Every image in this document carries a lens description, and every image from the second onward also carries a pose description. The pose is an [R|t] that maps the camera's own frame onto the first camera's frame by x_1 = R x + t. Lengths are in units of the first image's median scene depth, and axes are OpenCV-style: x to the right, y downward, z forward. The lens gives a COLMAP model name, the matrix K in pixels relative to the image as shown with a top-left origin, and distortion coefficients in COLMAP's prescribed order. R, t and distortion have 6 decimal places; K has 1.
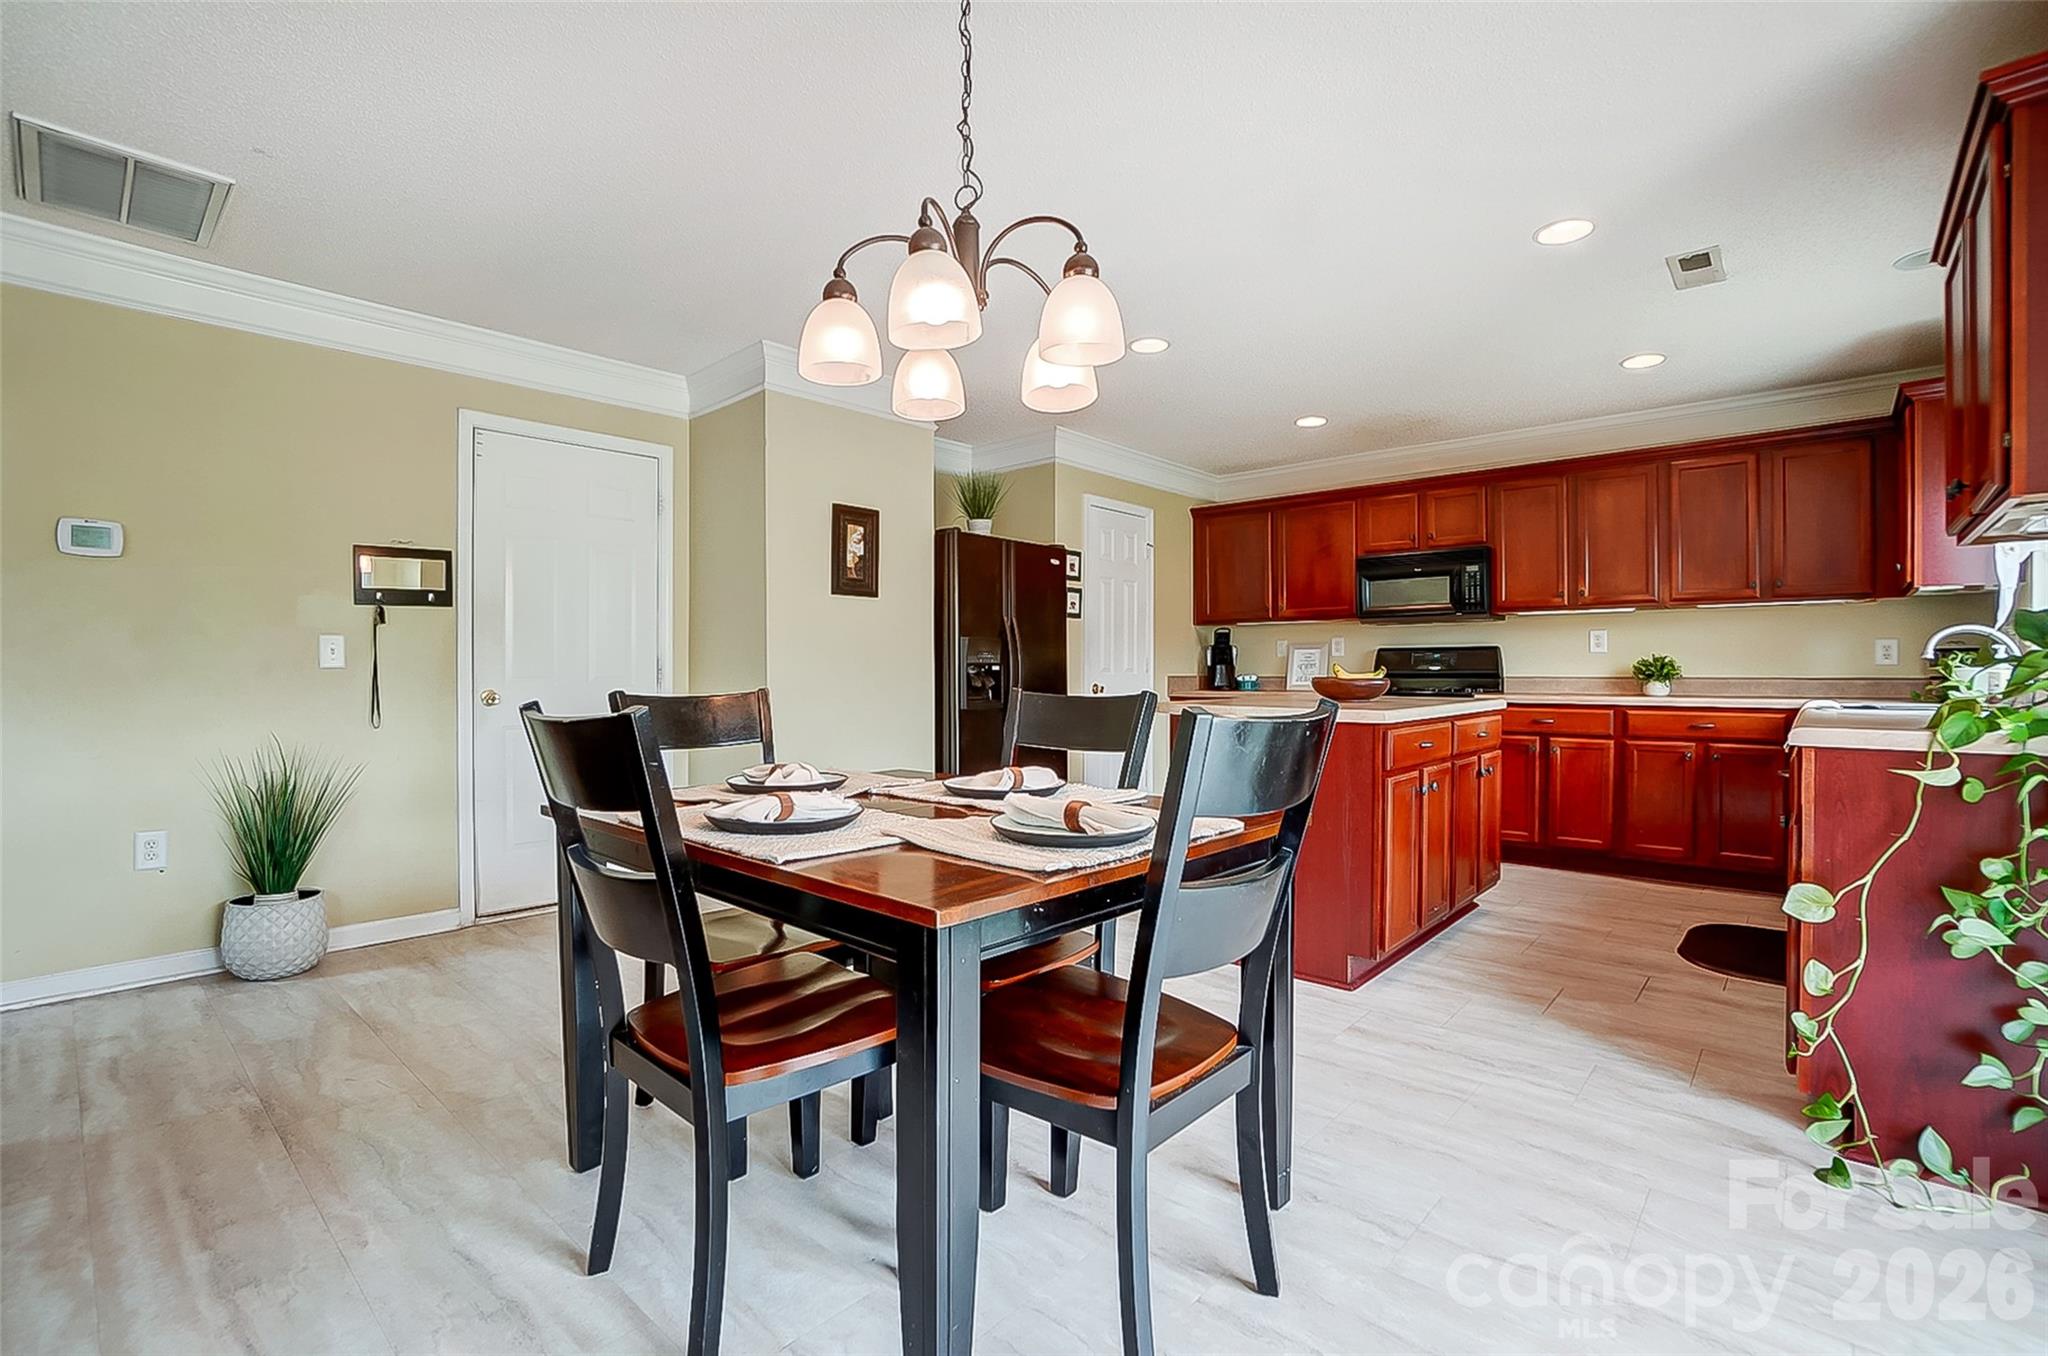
lens RADIAL K [[914.7, 0, 1041.7], [0, 914.7, 675.8], [0, 0, 1]] dist [-0.032710, 0.001536]
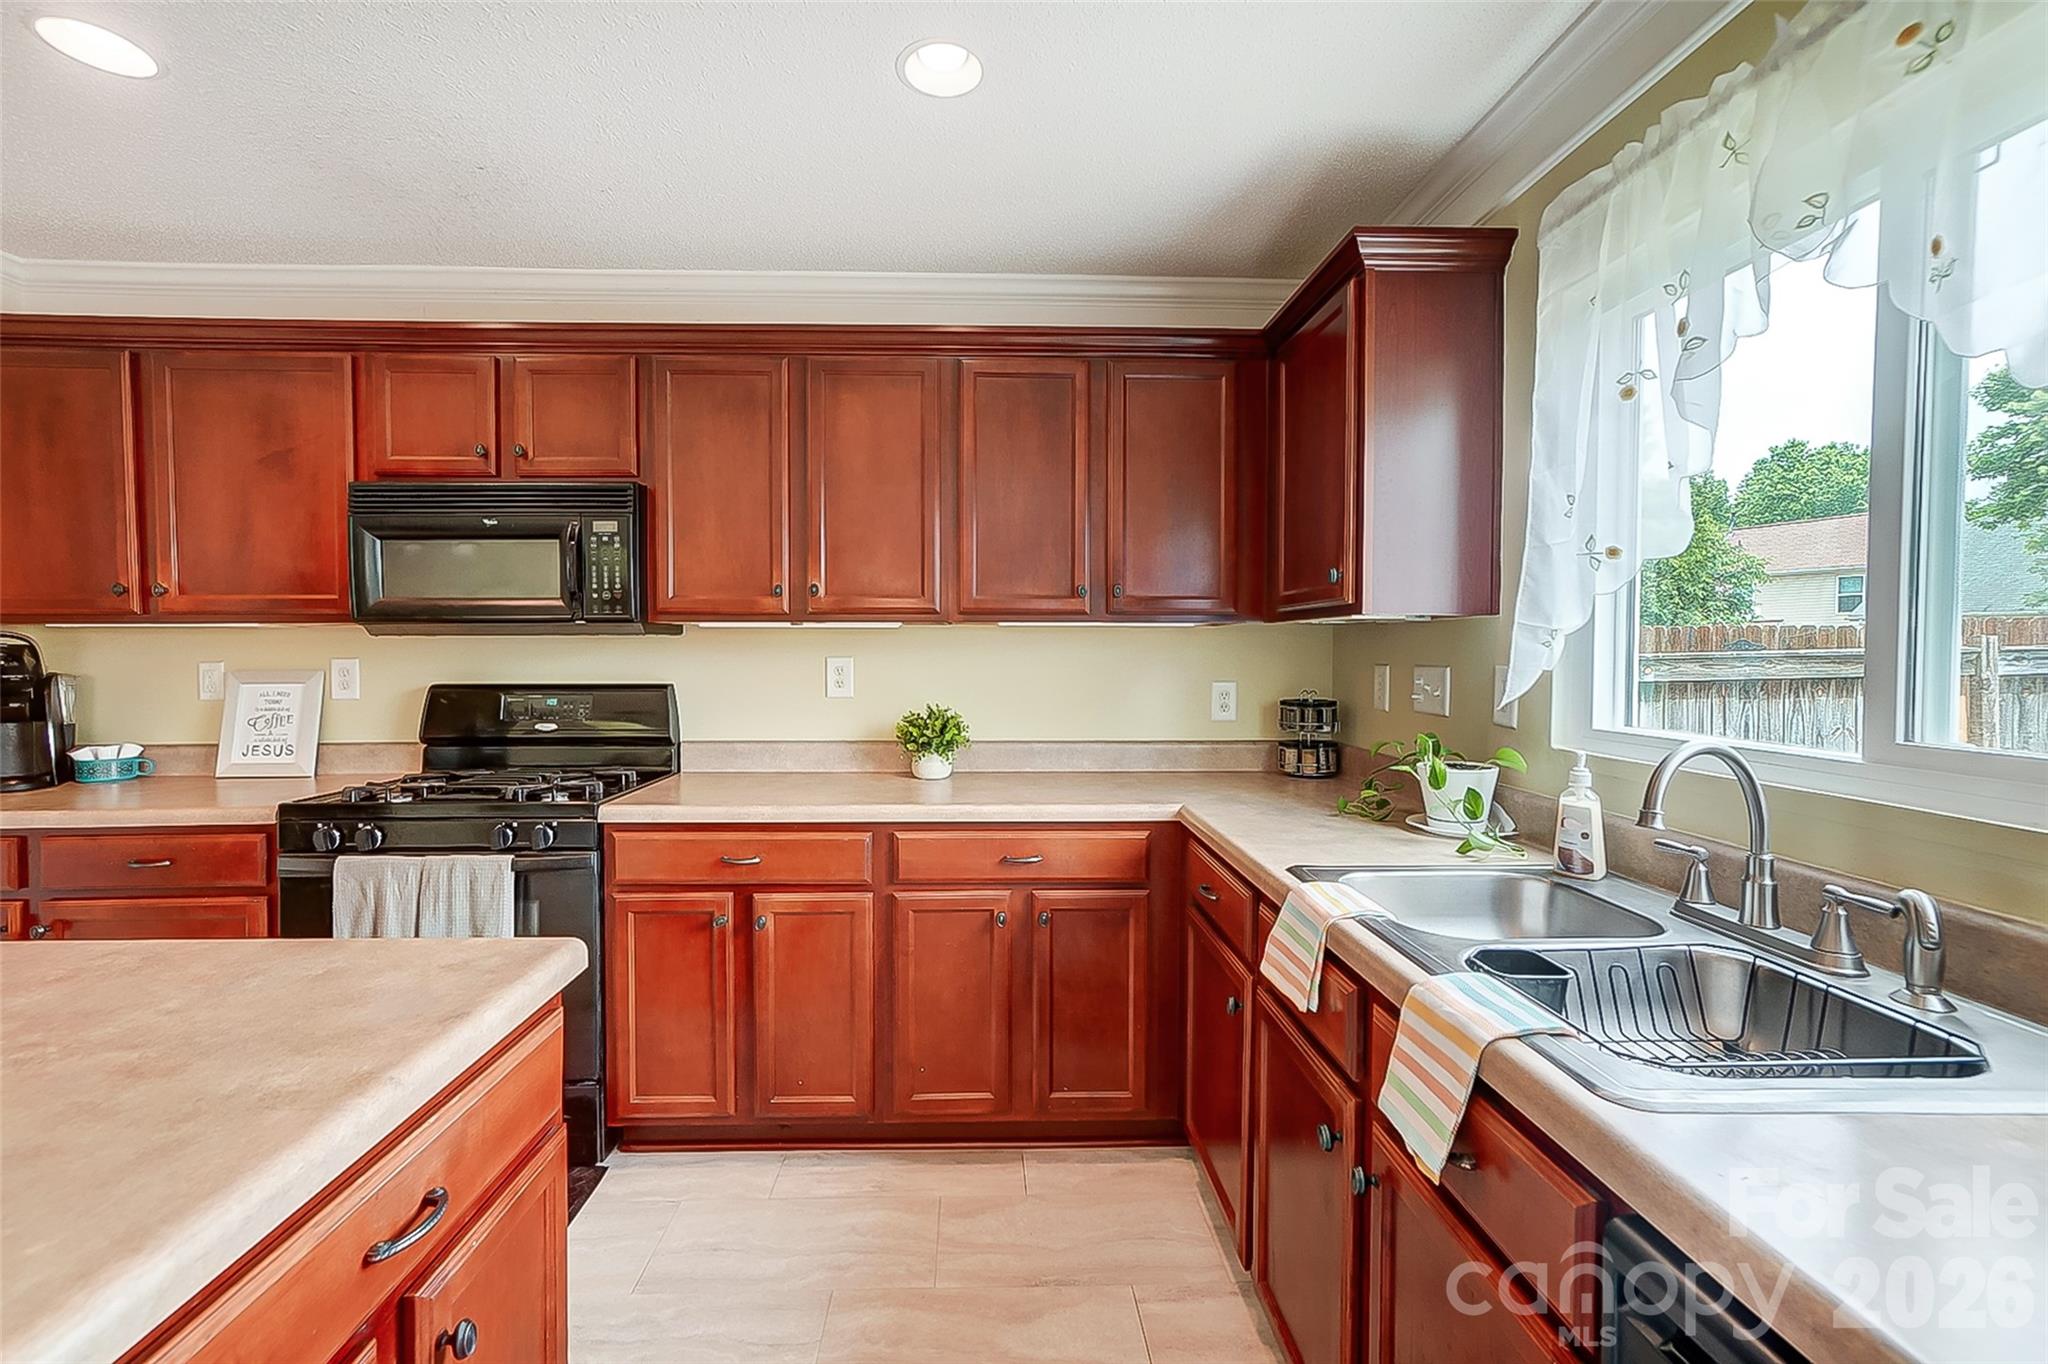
lens RADIAL K [[914.7, 0, 1027.6], [0, 914.7, 684.1], [0, 0, 1]] dist [-0.032710, 0.001536]
pose [[0.723655, -0.020337, 0.689862, 0.321998], [-0.000711, 0.999543, 0.030212, -0.053386], [-0.690162, -0.022354, 0.723310, 0.531506]]
